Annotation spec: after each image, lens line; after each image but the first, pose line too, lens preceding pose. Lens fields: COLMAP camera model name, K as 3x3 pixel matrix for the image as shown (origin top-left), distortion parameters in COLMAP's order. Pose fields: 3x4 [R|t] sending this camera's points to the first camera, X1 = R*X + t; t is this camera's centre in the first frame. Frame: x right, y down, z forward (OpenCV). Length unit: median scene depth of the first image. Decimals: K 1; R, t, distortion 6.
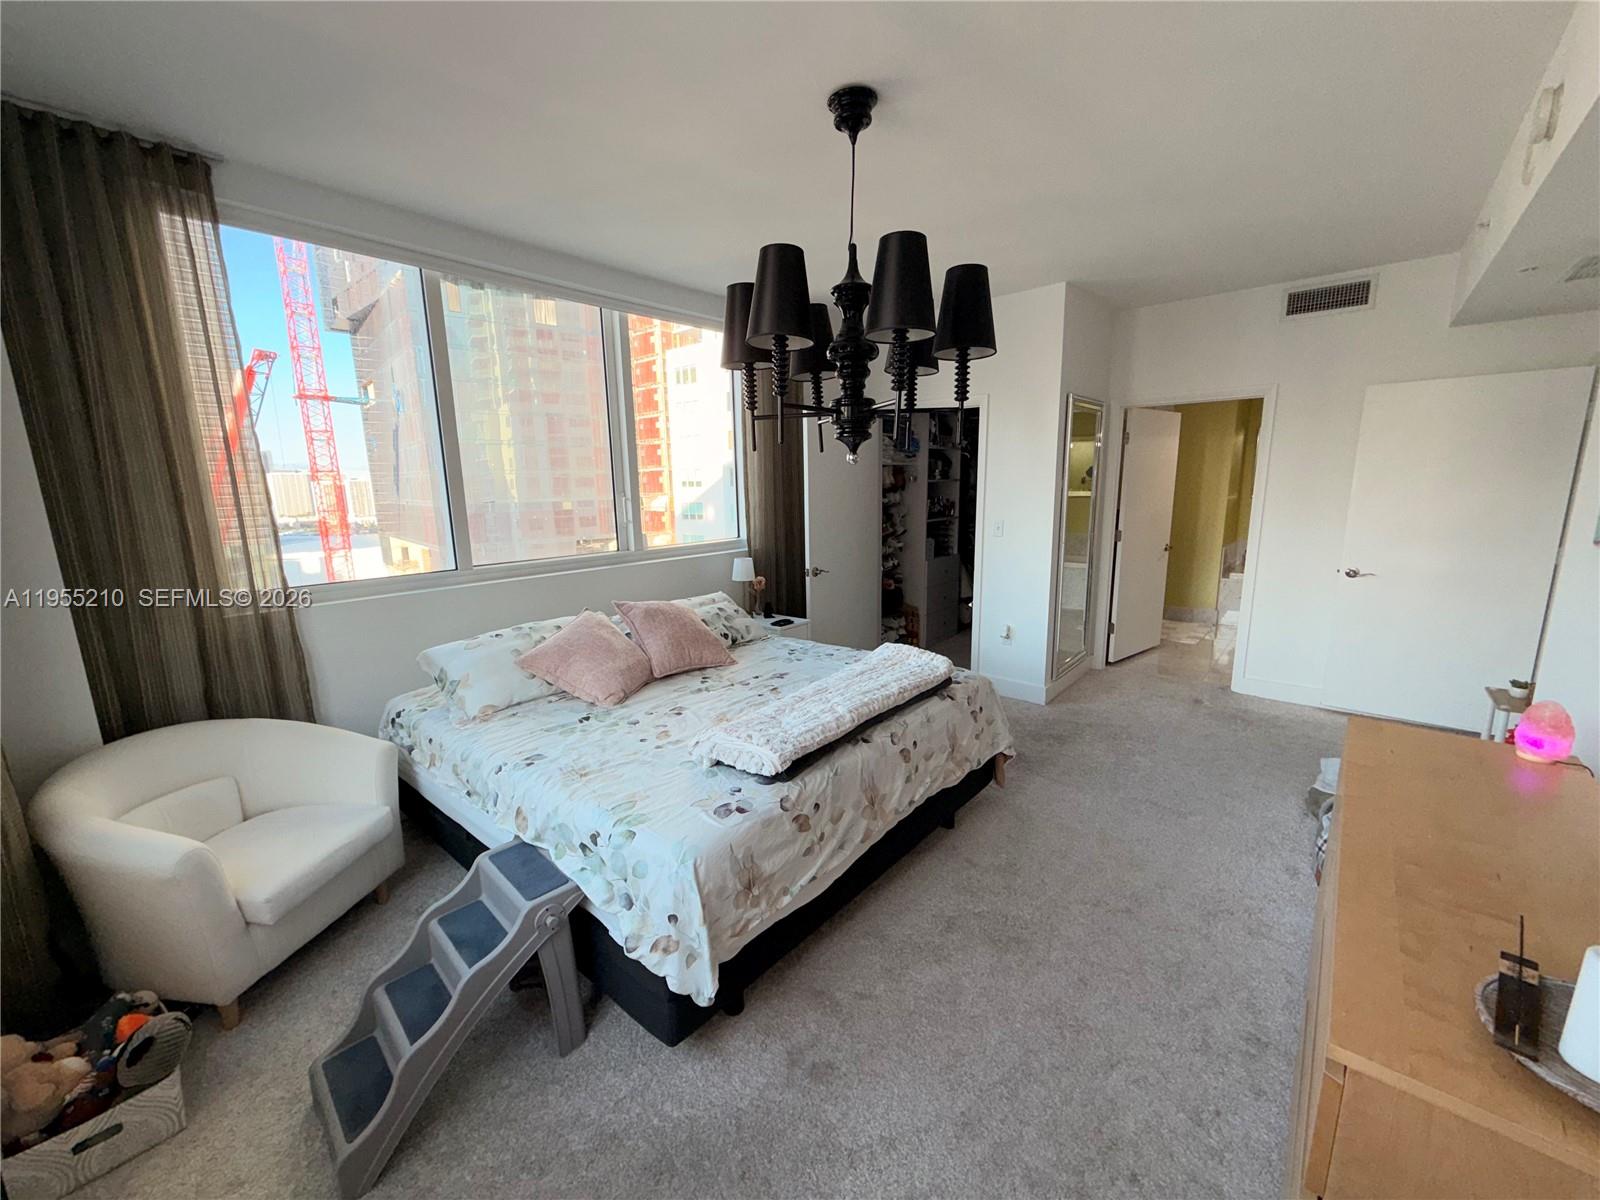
lens RADIAL K [[635.2, 0, 801.5], [0, 635.2, 601.1], [0, 0, 1]] dist [-0.001552, -0.000180]
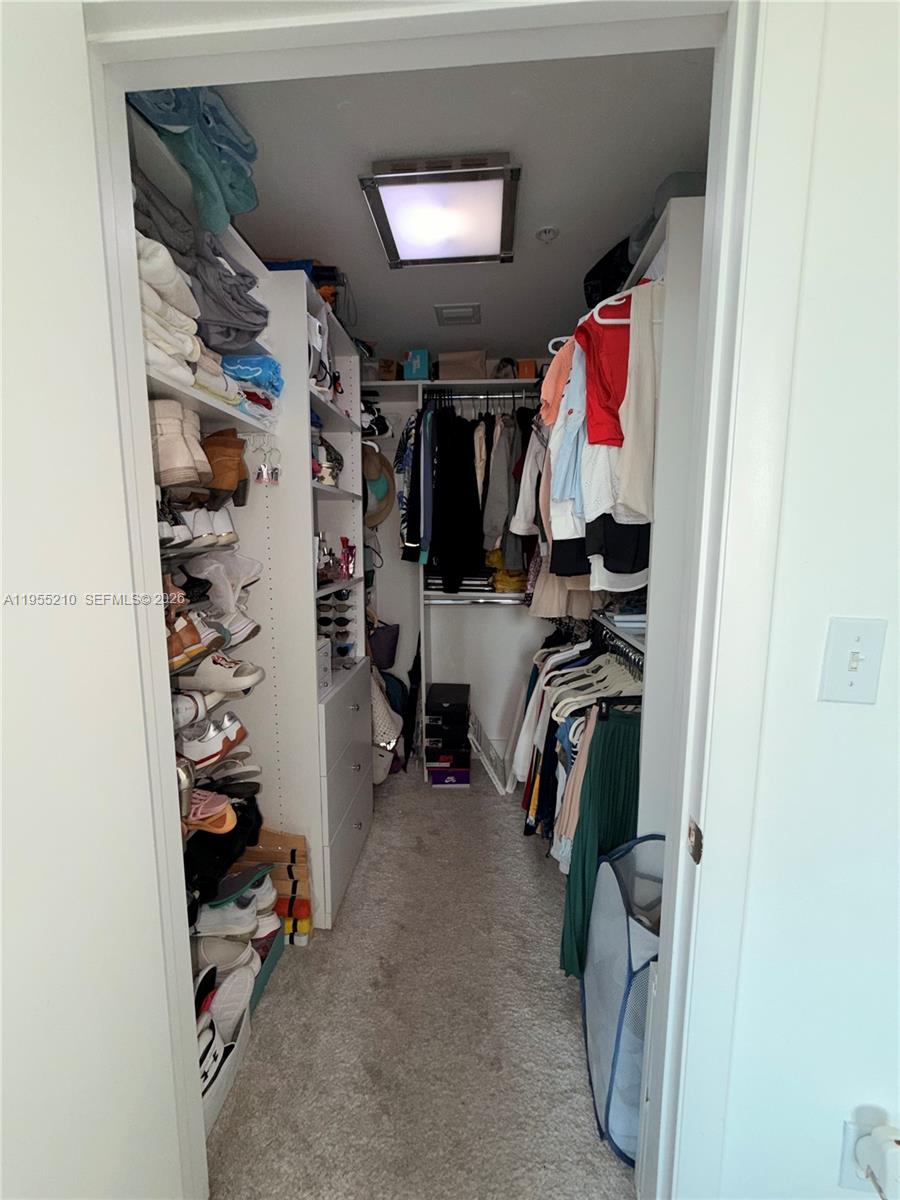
lens RADIAL K [[476.4, 0, 453.2], [0, 476.4, 599.6], [0, 0, 1]] dist [-0.001552, -0.000180]
pose [[0.812603, -0.058570, 0.579868, 0.105685], [0.094157, 0.995061, -0.031441, -0.110139], [-0.575162, 0.080148, 0.814104, 0.746012]]
